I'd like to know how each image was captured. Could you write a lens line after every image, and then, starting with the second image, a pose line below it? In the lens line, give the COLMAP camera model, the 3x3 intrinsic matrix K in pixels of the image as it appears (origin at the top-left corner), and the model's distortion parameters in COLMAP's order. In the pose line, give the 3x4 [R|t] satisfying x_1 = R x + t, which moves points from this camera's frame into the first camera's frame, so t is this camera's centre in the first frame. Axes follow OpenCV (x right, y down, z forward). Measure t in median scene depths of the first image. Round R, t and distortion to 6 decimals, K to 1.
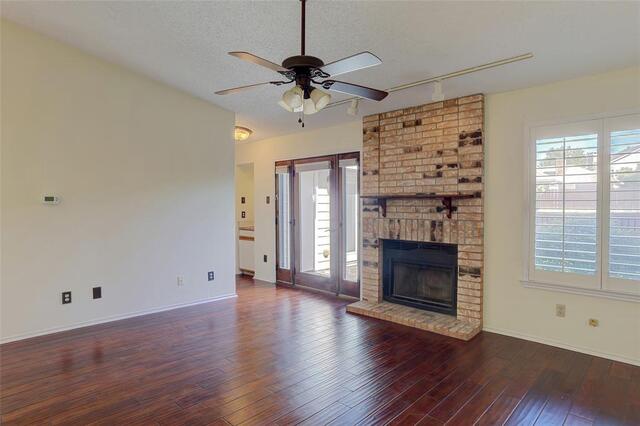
lens RADIAL K [[373.4, 0, 320.0], [0, 373.4, 213.0], [0, 0, 1]] dist [-0.035067, 0.000636]
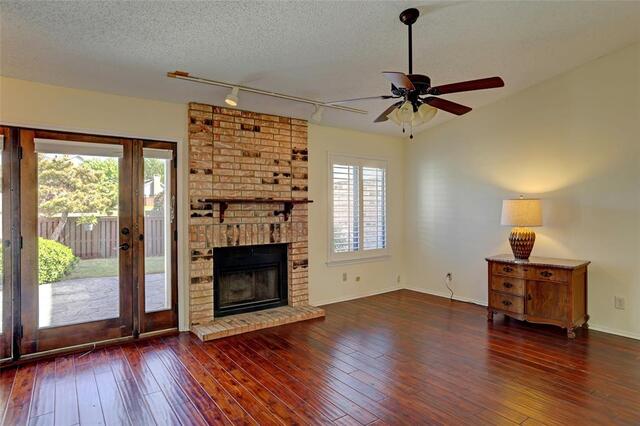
lens RADIAL K [[373.4, 0, 320.0], [0, 373.4, 213.0], [0, 0, 1]] dist [-0.035067, 0.000636]
pose [[0.175316, -0.012646, 0.984431, -0.719752], [0.025513, 0.999640, 0.008298, -0.015469], [-0.984182, 0.023661, 0.175575, 0.655151]]
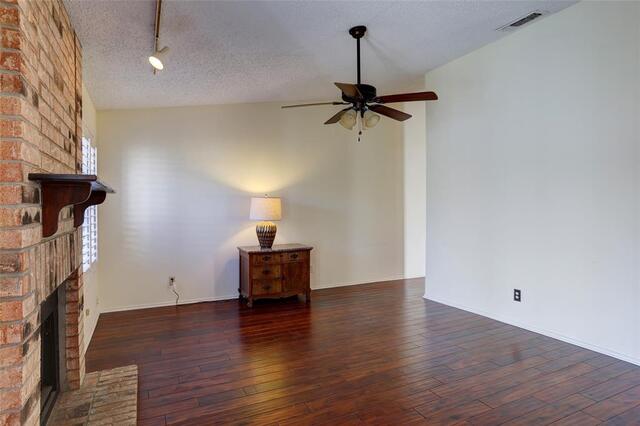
lens RADIAL K [[373.4, 0, 320.0], [0, 373.4, 213.0], [0, 0, 1]] dist [-0.035067, 0.000636]
pose [[-0.937005, -0.004922, 0.349280, -0.214600], [0.010221, 0.999086, 0.041497, -0.027426], [-0.349165, 0.042452, -0.936099, 1.340042]]
